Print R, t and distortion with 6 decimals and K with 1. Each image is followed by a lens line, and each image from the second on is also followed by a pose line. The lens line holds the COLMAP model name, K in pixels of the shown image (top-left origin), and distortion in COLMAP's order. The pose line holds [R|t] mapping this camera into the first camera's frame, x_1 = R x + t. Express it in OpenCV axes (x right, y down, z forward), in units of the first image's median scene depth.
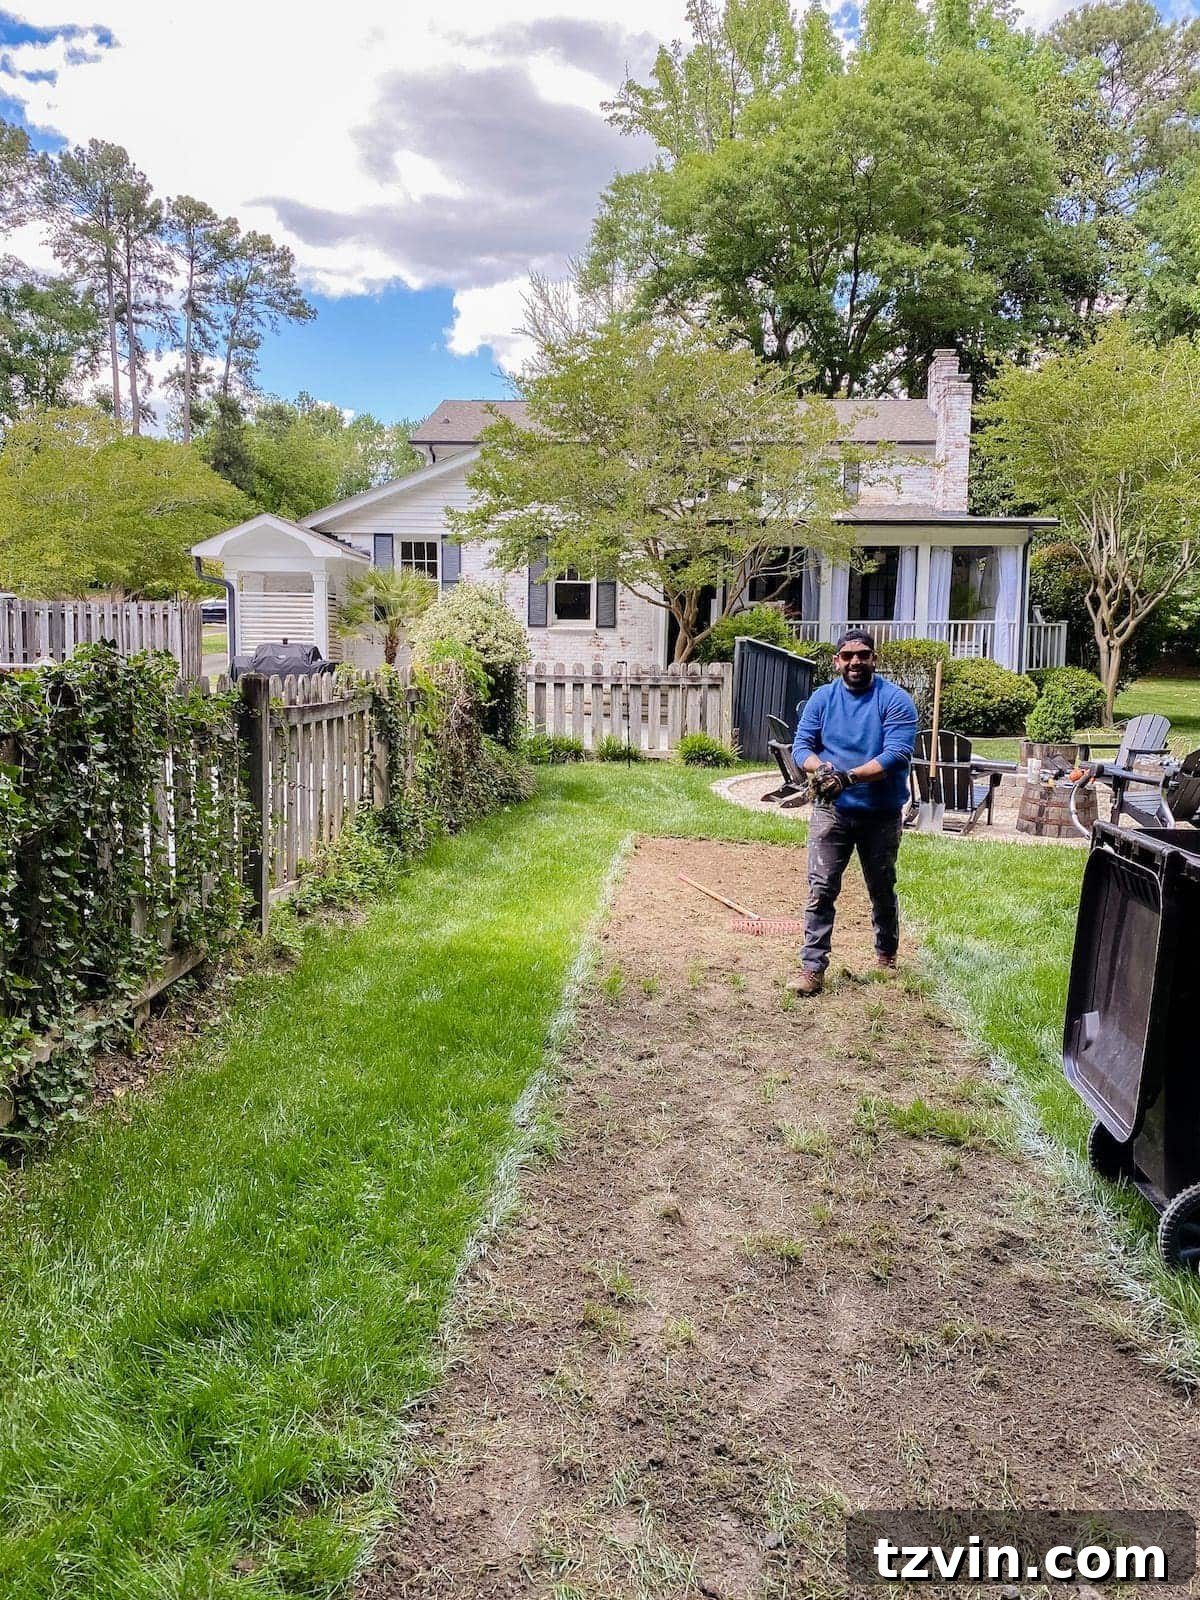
lens RADIAL K [[1278.7, 0, 580.3], [0, 1278.7, 806.1], [0, 0, 1]] dist [0.074268, -0.114419]
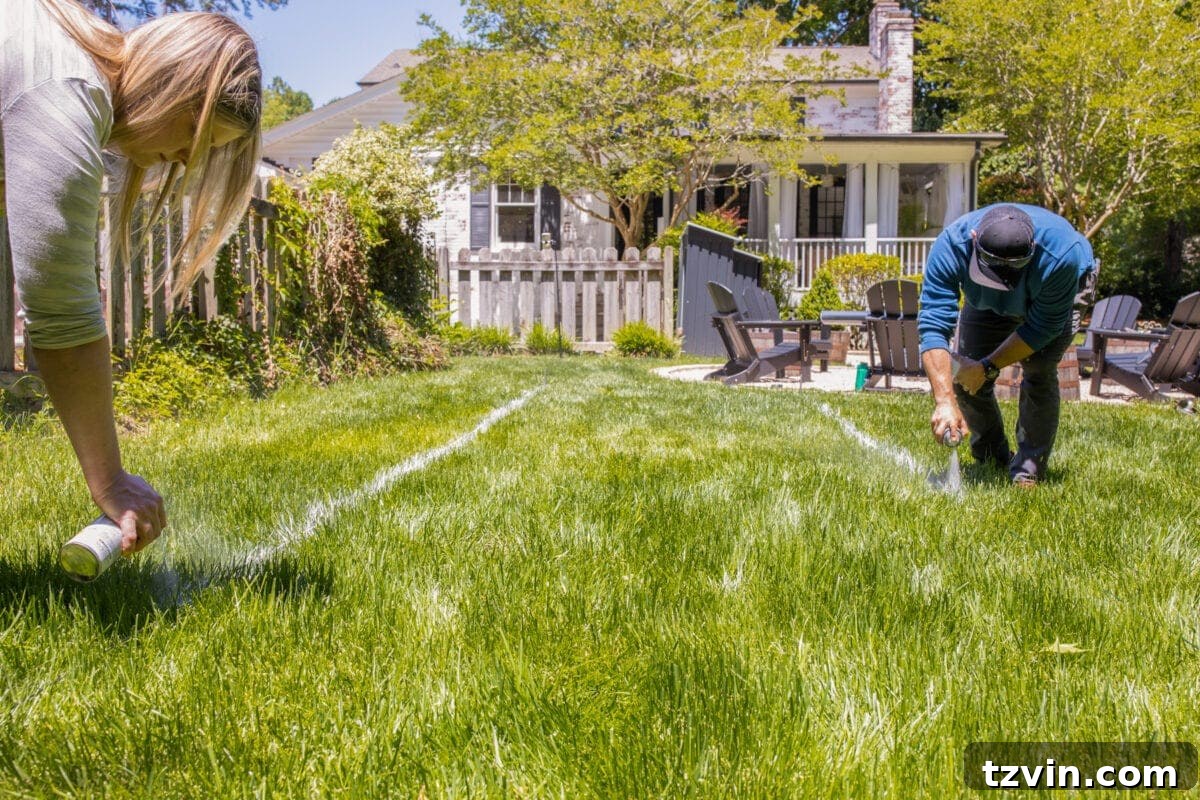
lens RADIAL K [[1177.9, 0, 599.3], [0, 1177.9, 440.7], [0, 0, 1]] dist [-0.003768, -0.006640]
pose [[0.999351, -0.011049, 0.034289, 0.024318], [0.012482, 0.999046, -0.041842, 0.042998], [-0.033794, 0.042243, 0.998536, 0.111210]]
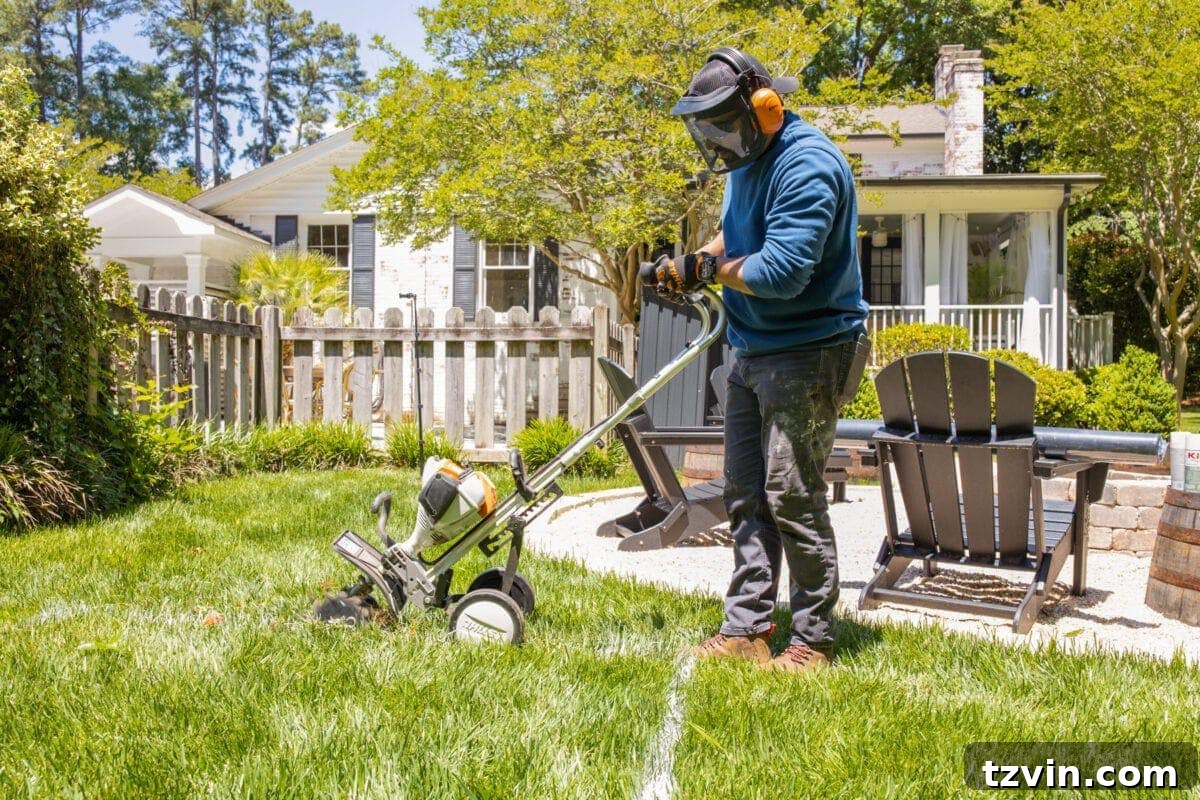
lens RADIAL K [[1016.8, 0, 639.0], [0, 1016.8, 431.4], [0, 0, 1]] dist [-0.006120, 0.006007]
pose [[0.999310, -0.001530, -0.037105, 0.103842], [-0.002387, 0.994439, -0.105284, -0.001367], [0.037060, 0.105300, 0.993750, 0.365420]]
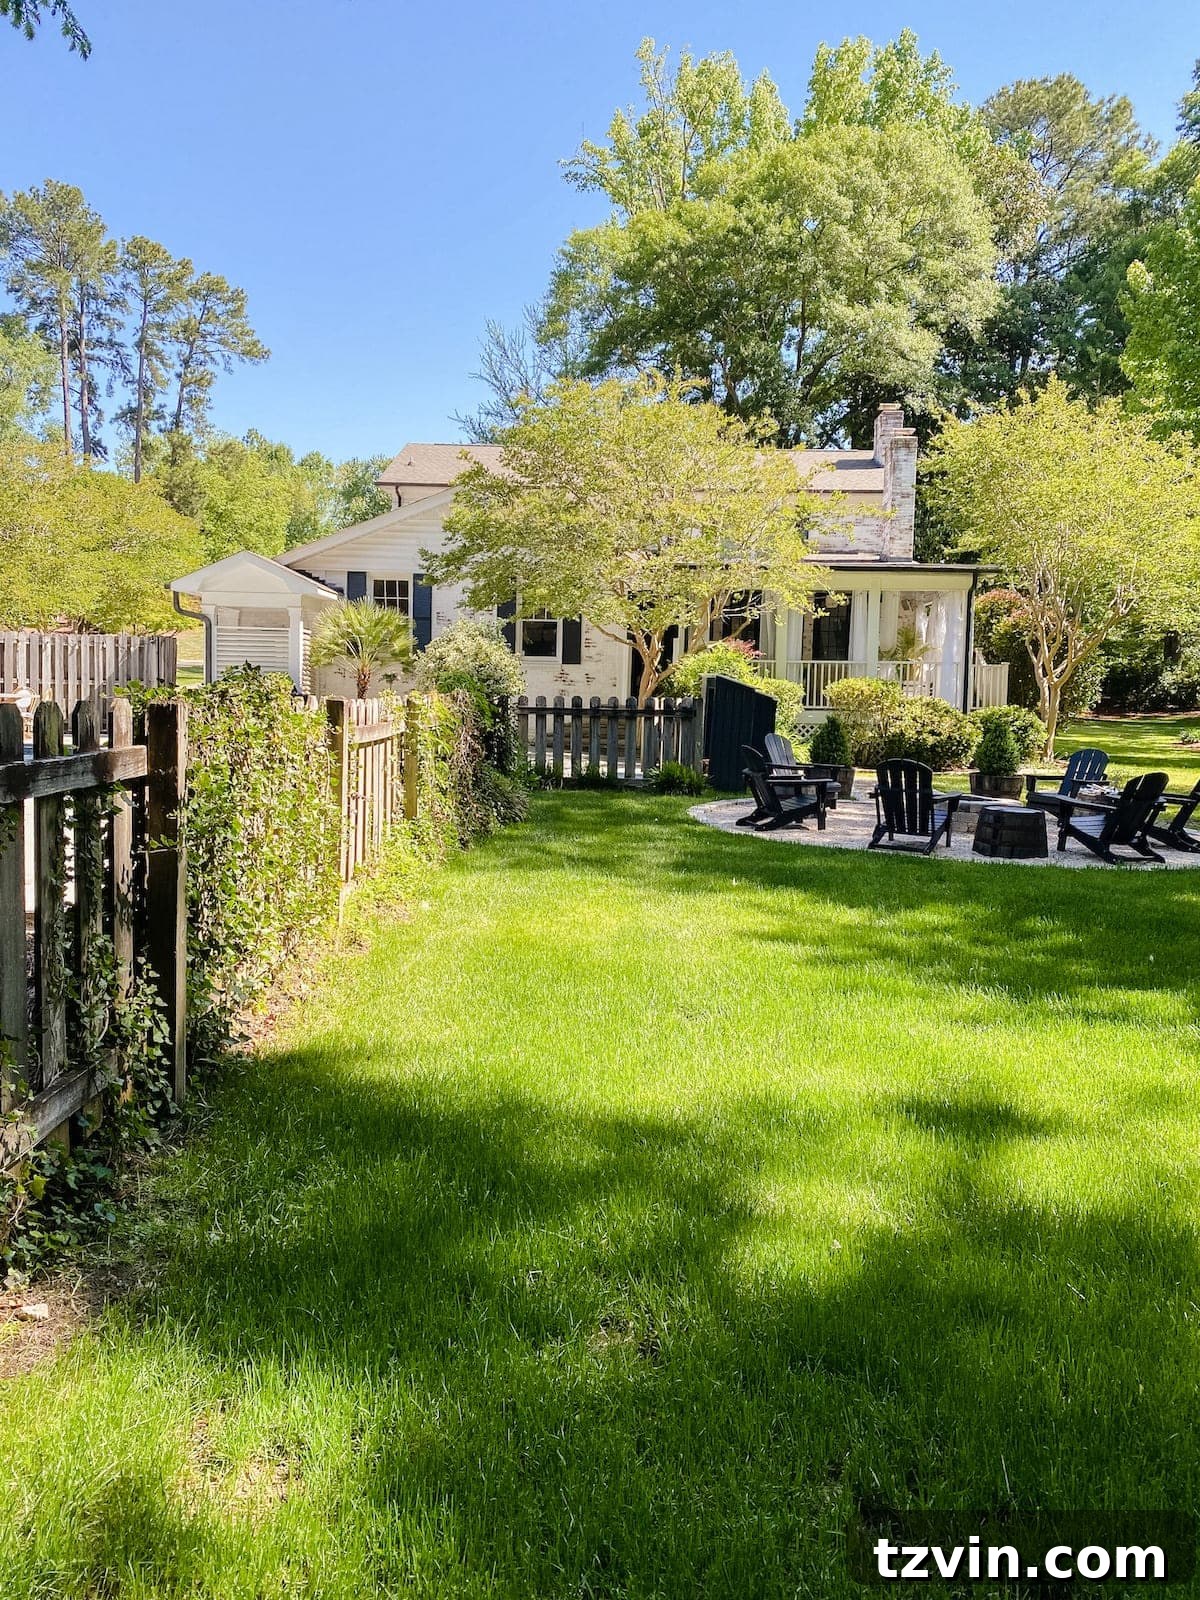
lens RADIAL K [[1304.5, 0, 561.7], [0, 1304.5, 799.4], [0, 0, 1]] dist [0.091477, -0.187656]
pose [[0.999224, 0.006273, 0.038884, -0.028443], [-0.004823, 0.999294, -0.037267, 0.009579], [-0.039090, 0.037050, 0.998549, -0.053281]]
